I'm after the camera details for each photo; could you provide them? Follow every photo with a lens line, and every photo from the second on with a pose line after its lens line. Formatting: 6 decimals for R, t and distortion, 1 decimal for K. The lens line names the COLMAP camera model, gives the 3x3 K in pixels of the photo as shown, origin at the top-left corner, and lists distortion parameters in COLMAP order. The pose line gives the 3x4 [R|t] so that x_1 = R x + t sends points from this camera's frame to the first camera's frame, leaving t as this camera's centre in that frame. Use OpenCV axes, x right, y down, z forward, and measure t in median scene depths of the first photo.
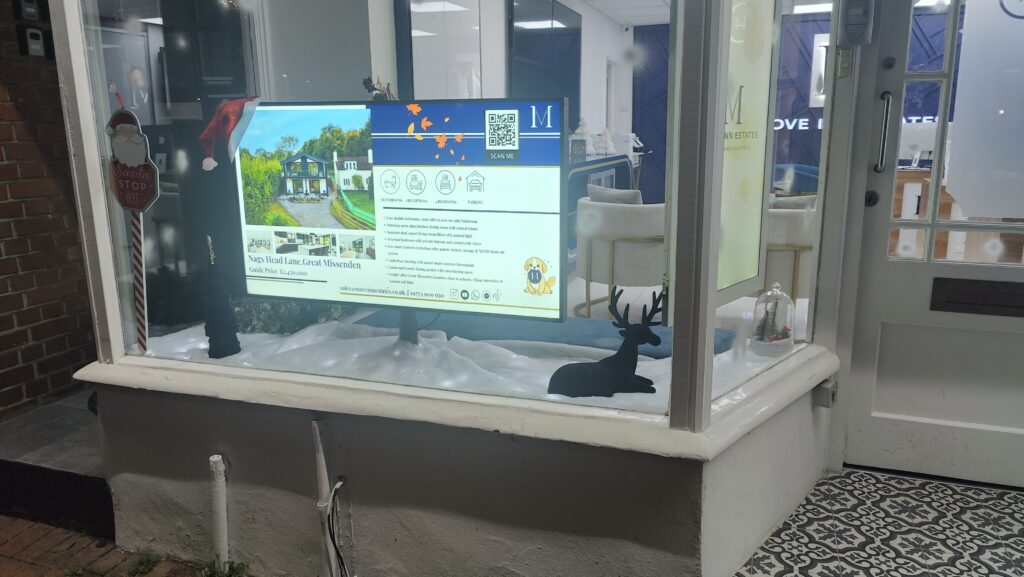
lens RADIAL K [[731.5, 0, 512.0], [0, 731.5, 288.5], [0, 0, 1]] dist [0.001784, 0.001491]
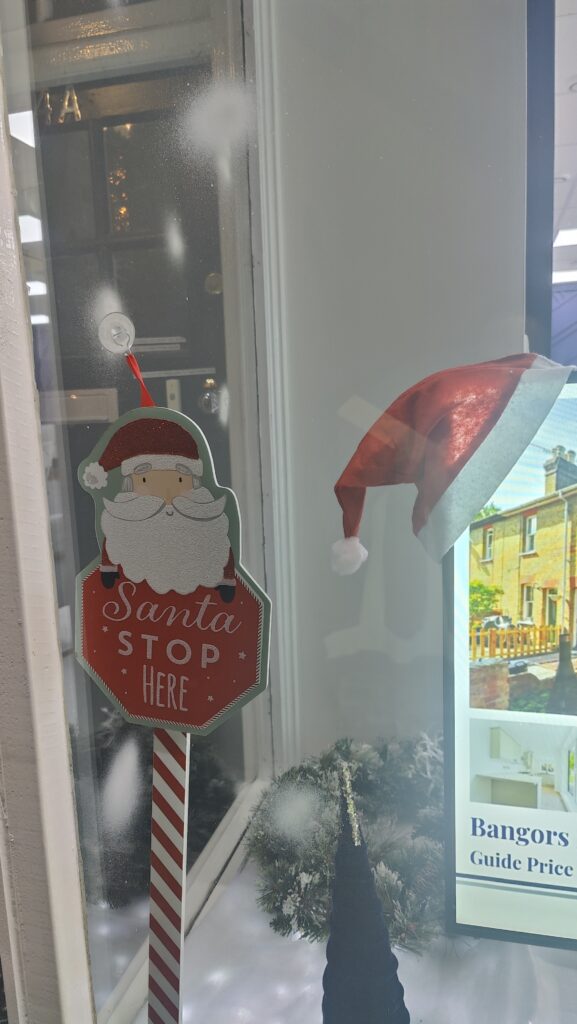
lens RADIAL K [[825.9, 0, 332.7], [0, 825.9, 544.3], [0, 0, 1]] dist [-0.012517, -0.005286]
pose [[0.998187, -0.036130, 0.048145, -0.471533], [0.038876, 0.997596, -0.057360, -0.165120], [-0.045957, 0.059127, 0.997192, 0.658501]]
